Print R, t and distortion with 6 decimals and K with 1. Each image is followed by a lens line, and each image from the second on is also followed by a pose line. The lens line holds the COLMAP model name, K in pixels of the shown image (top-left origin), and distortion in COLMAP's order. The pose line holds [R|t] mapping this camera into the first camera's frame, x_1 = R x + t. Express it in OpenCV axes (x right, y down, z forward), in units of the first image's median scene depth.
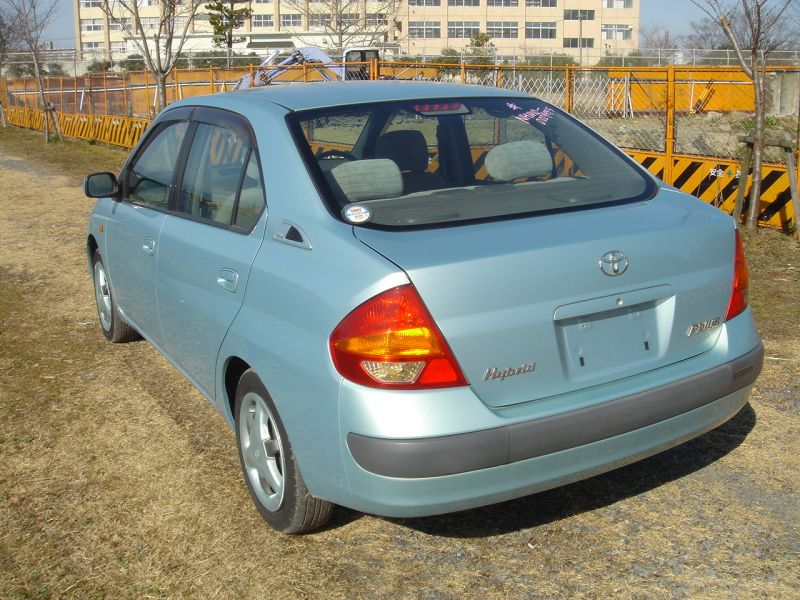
lens RADIAL K [[916.8, 0, 400.0], [0, 916.8, 300.0], [0, 0, 1]] dist [-0.134568, 0.038641]
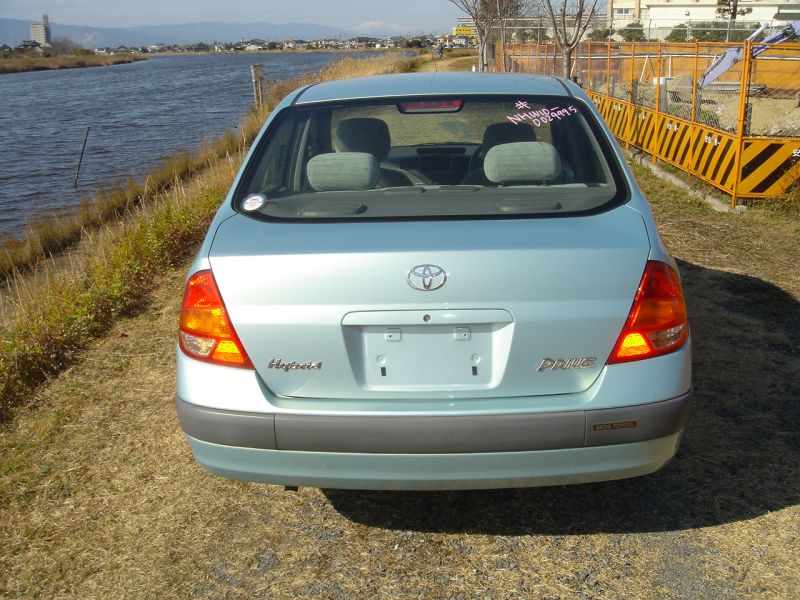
lens RADIAL K [[916.8, 0, 400.0], [0, 916.8, 300.0], [0, 0, 1]] dist [-0.134568, 0.038641]
pose [[0.834704, 0.151009, -0.529591, 0.555123], [-0.131799, 0.988501, 0.074132, -0.064991], [0.534695, 0.007921, 0.845008, 0.128224]]
